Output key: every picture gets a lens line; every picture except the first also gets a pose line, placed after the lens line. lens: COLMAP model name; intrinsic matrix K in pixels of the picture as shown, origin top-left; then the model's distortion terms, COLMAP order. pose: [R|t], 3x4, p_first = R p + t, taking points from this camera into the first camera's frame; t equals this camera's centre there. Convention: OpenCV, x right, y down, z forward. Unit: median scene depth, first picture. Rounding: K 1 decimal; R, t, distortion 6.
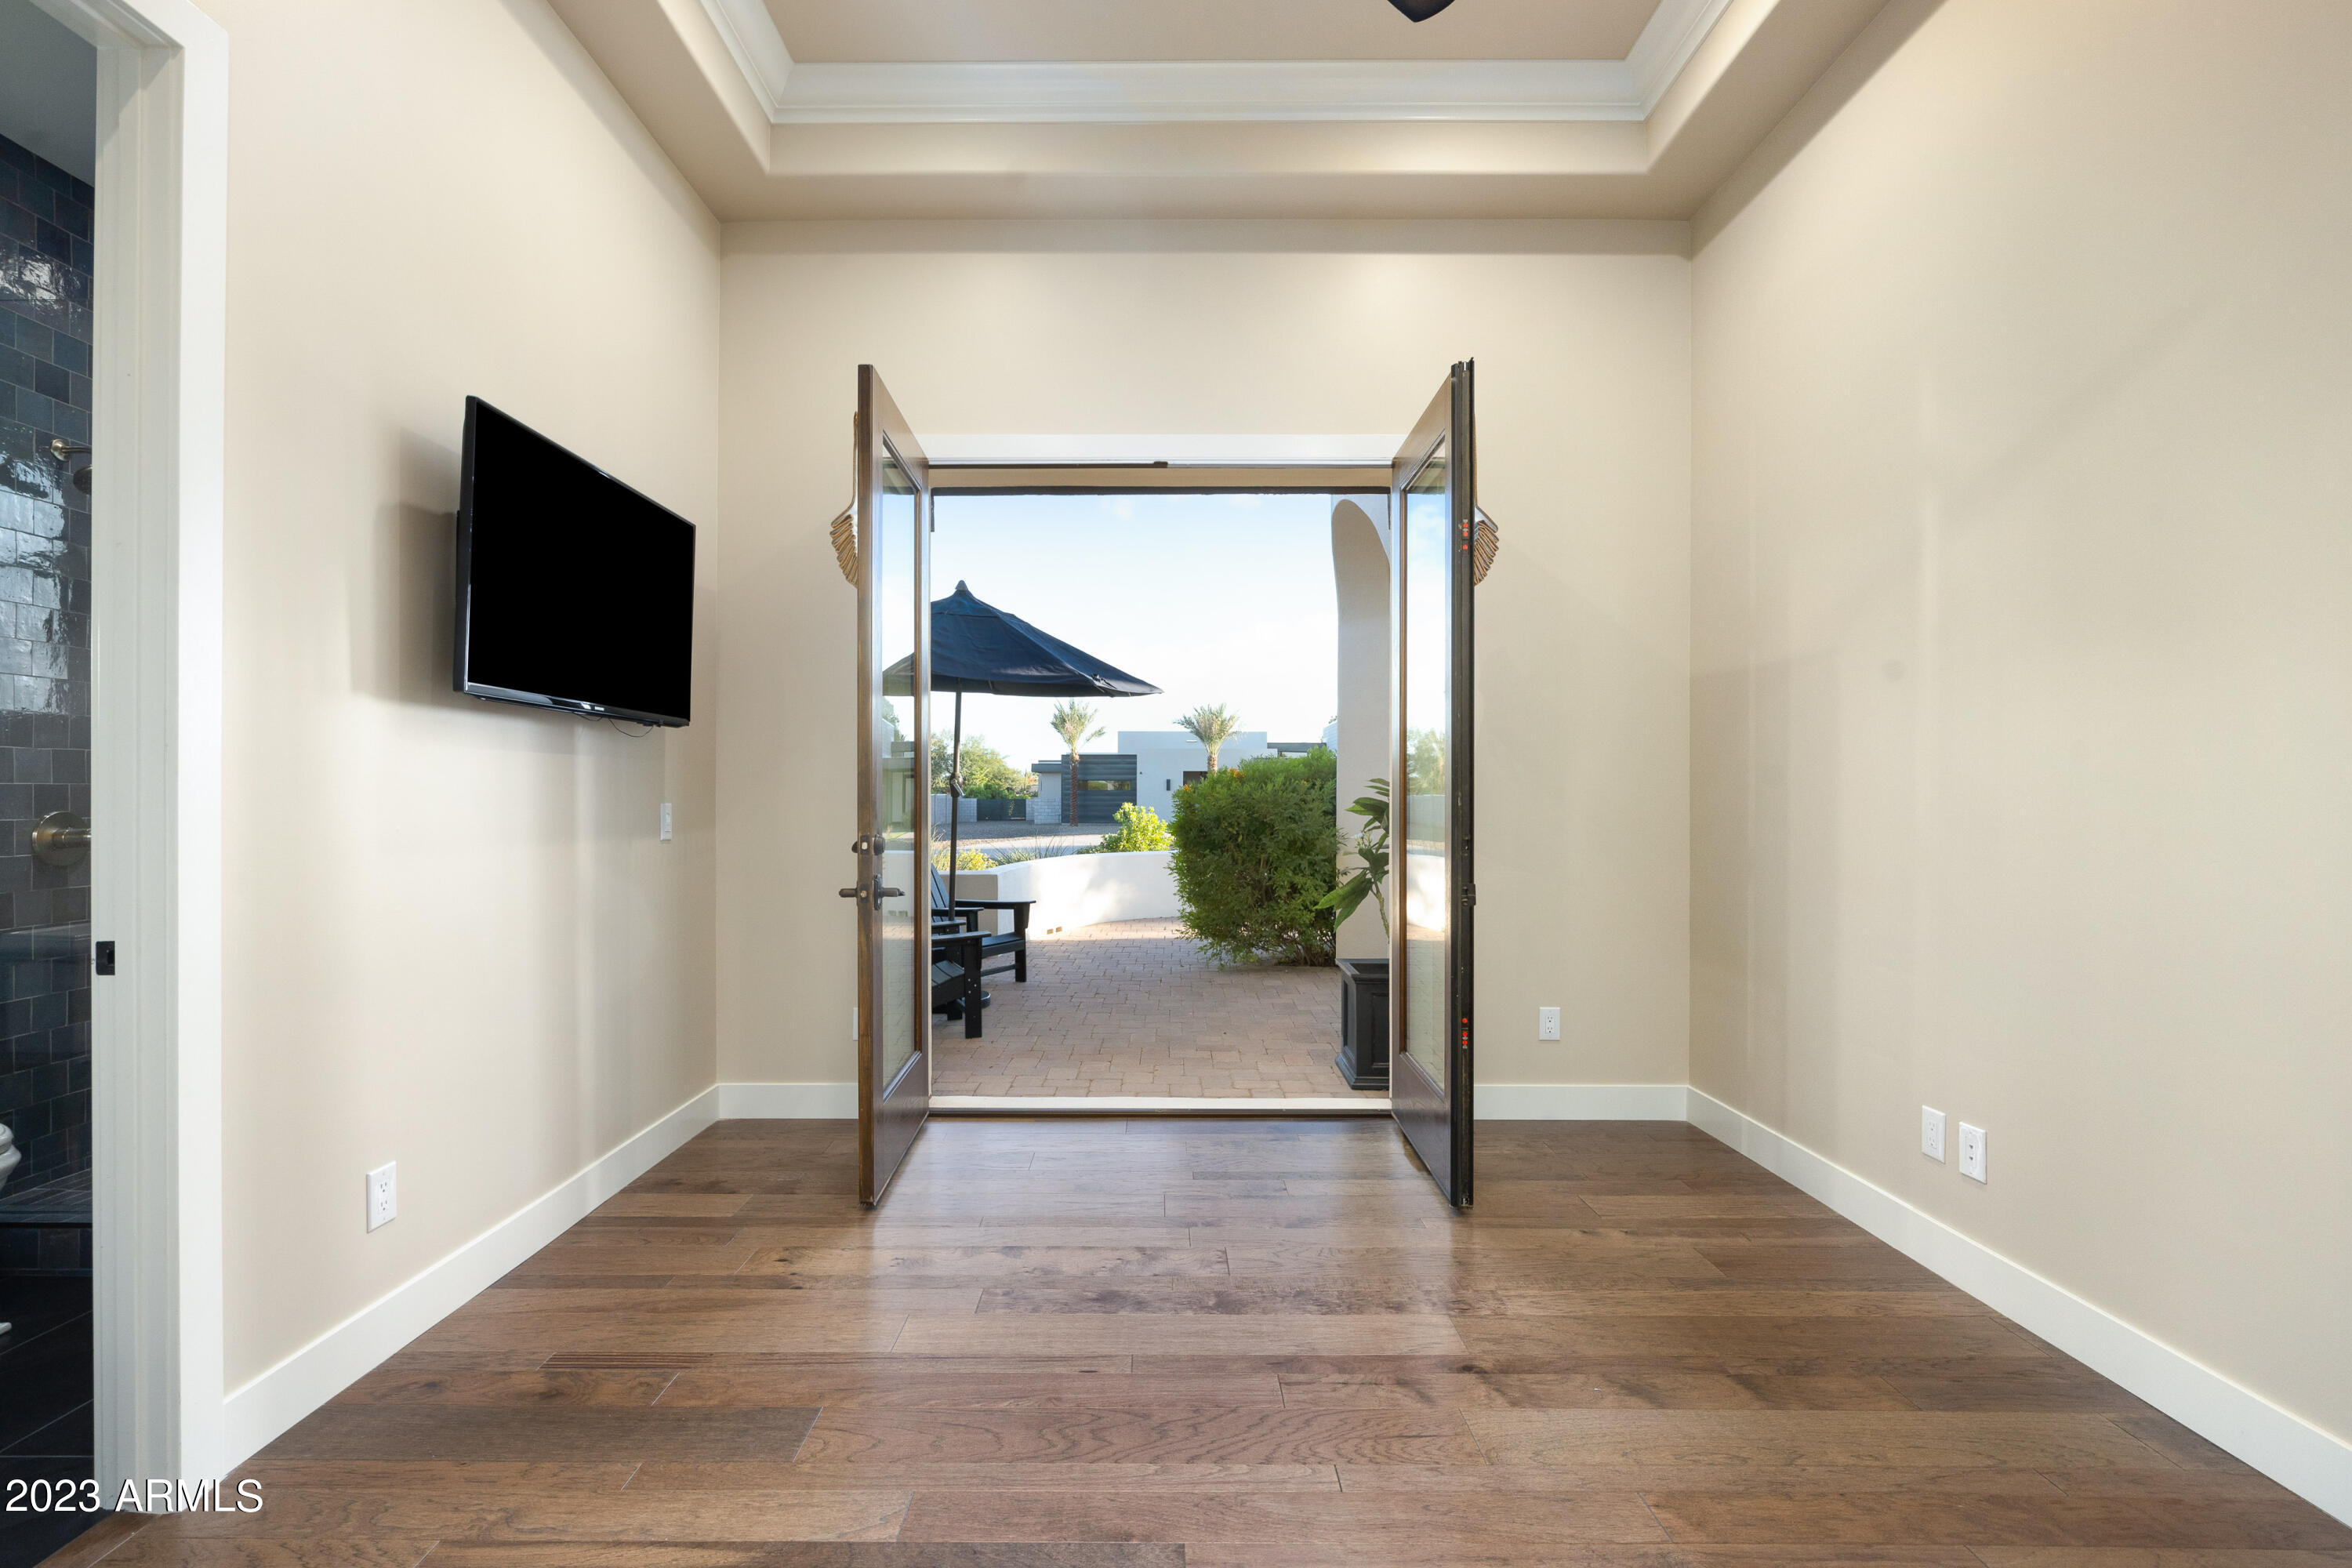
lens RADIAL K [[1044.1, 0, 1173.9], [0, 1044.1, 798.9], [0, 0, 1]] dist [-0.019451, 0.001542]
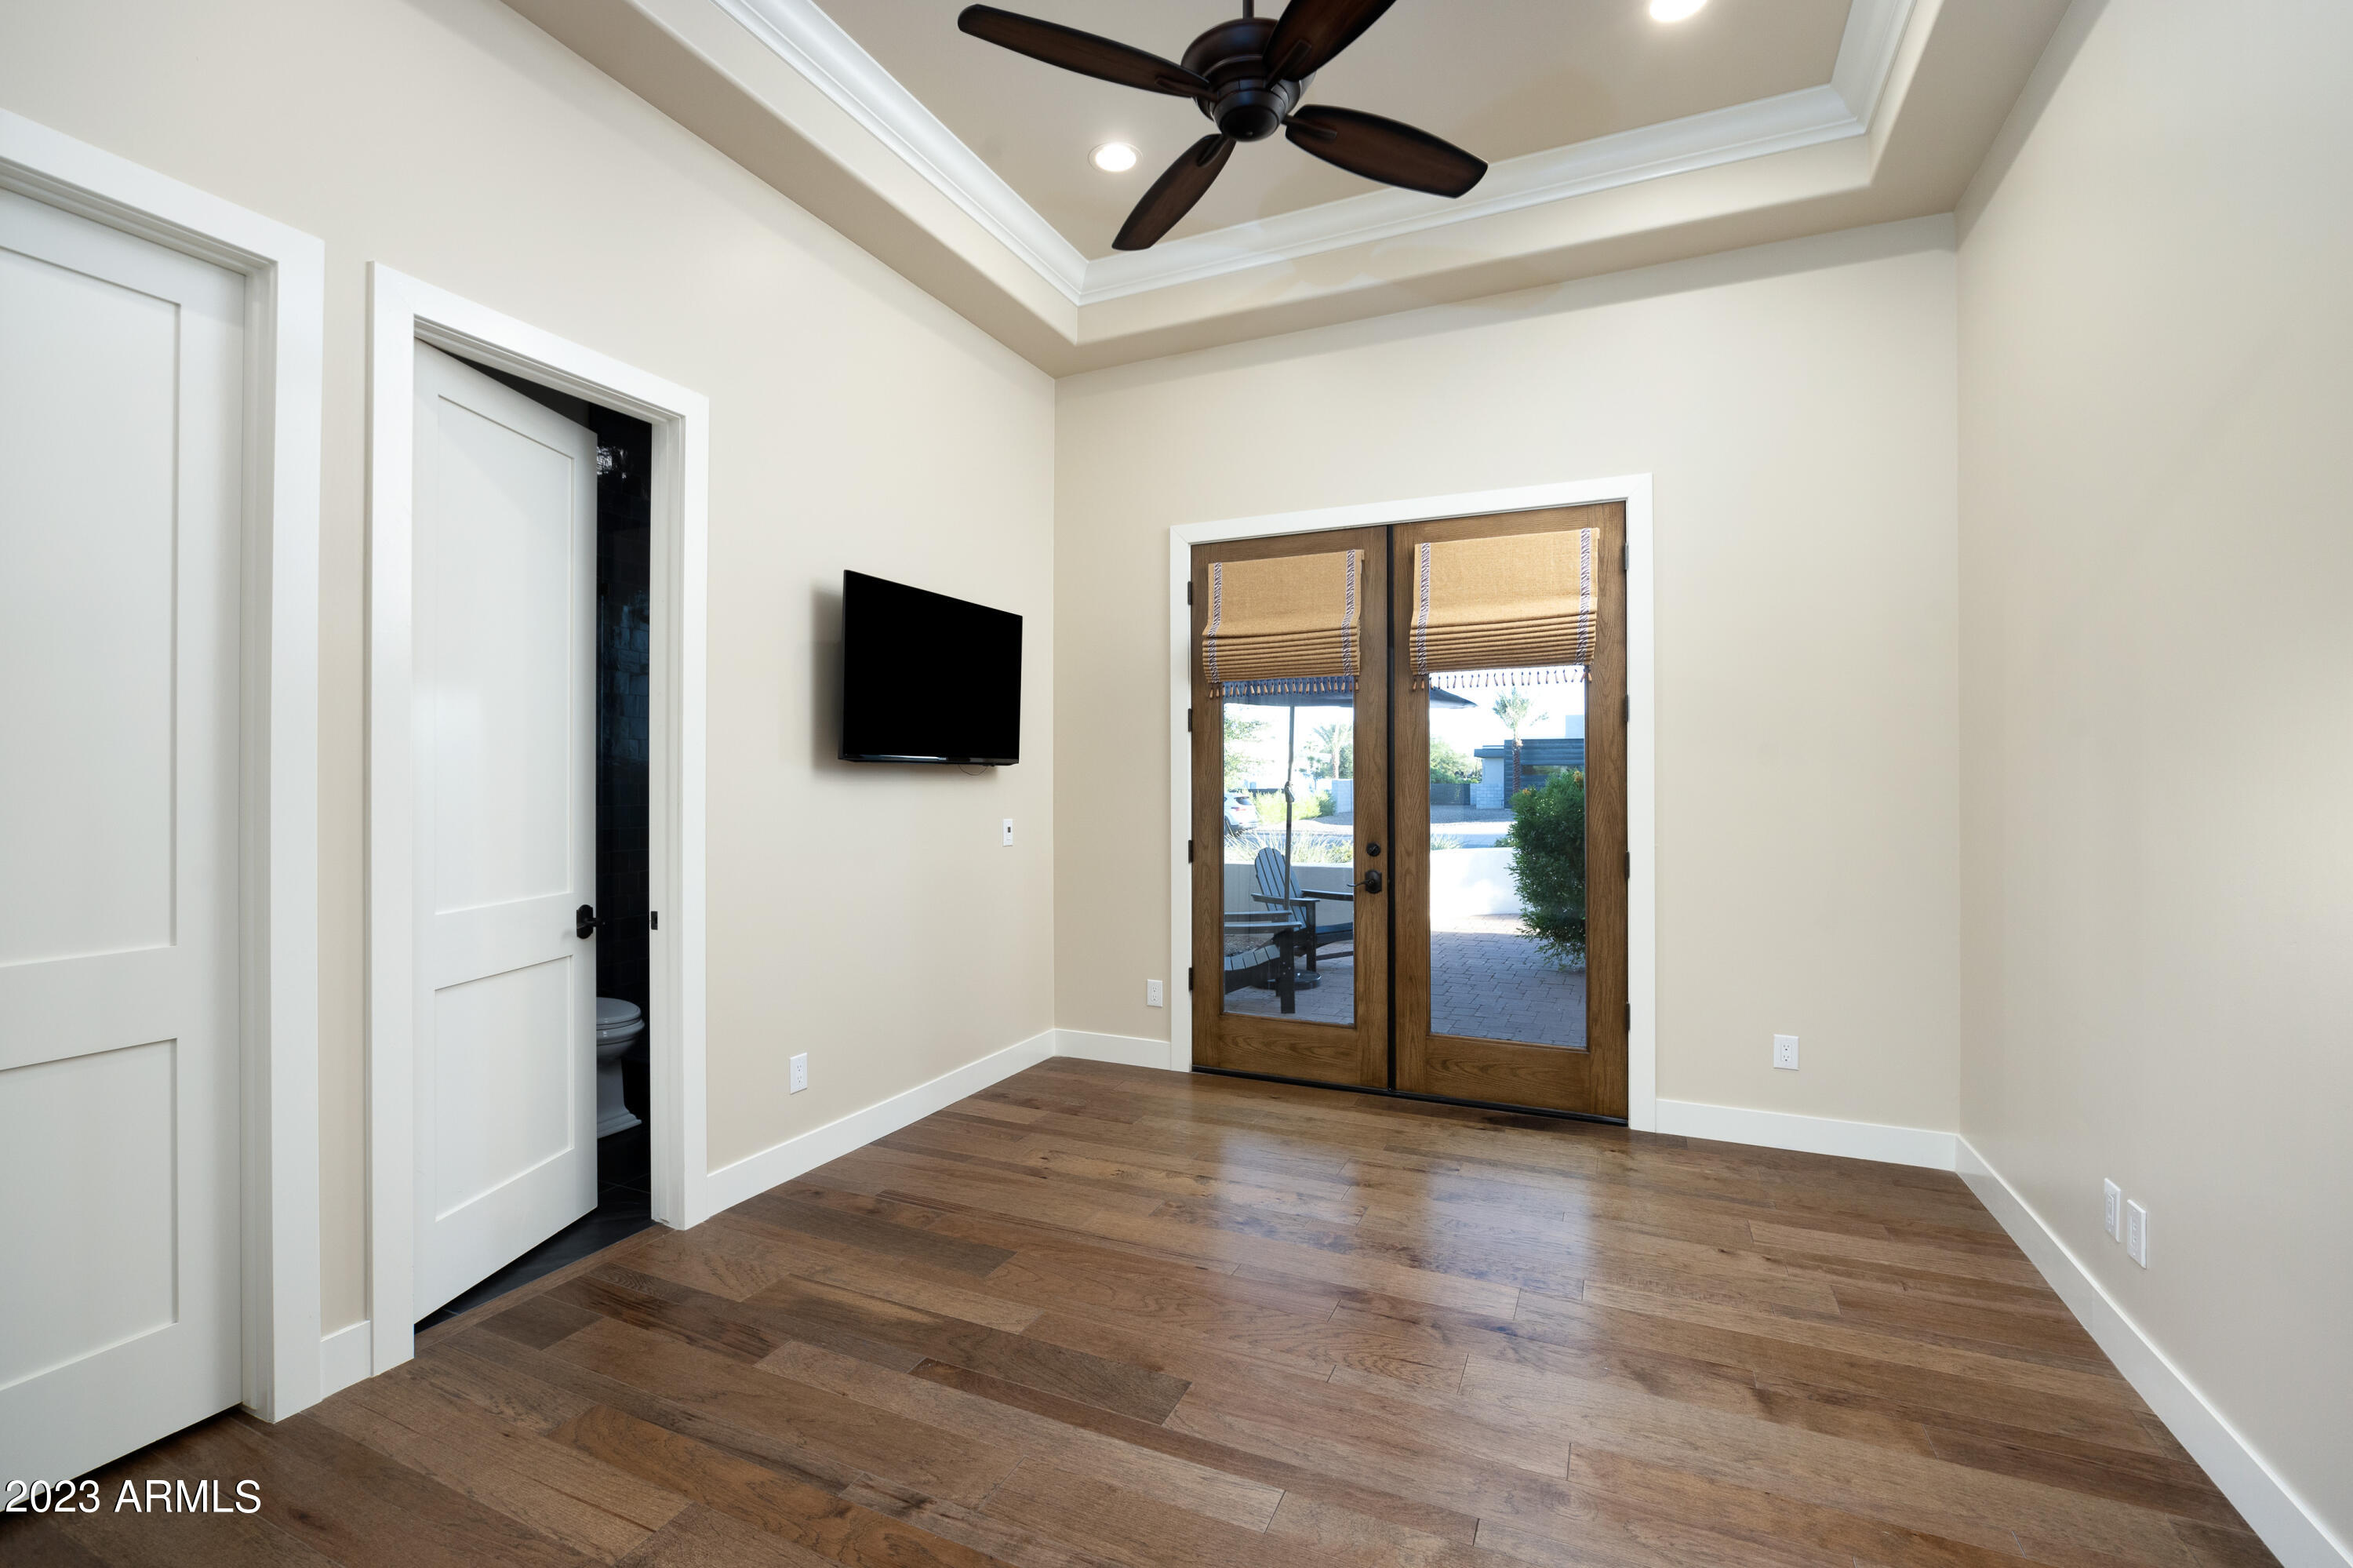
lens RADIAL K [[1008.9, 0, 1176.6], [0, 1008.9, 779.6], [0, 0, 1]] dist [-0.029736, 0.000883]
pose [[0.910533, 0.000459, -0.413436, 0.331632], [-0.001886, 0.999994, -0.003045, -0.056596], [0.413432, 0.003553, 0.910528, -0.148312]]
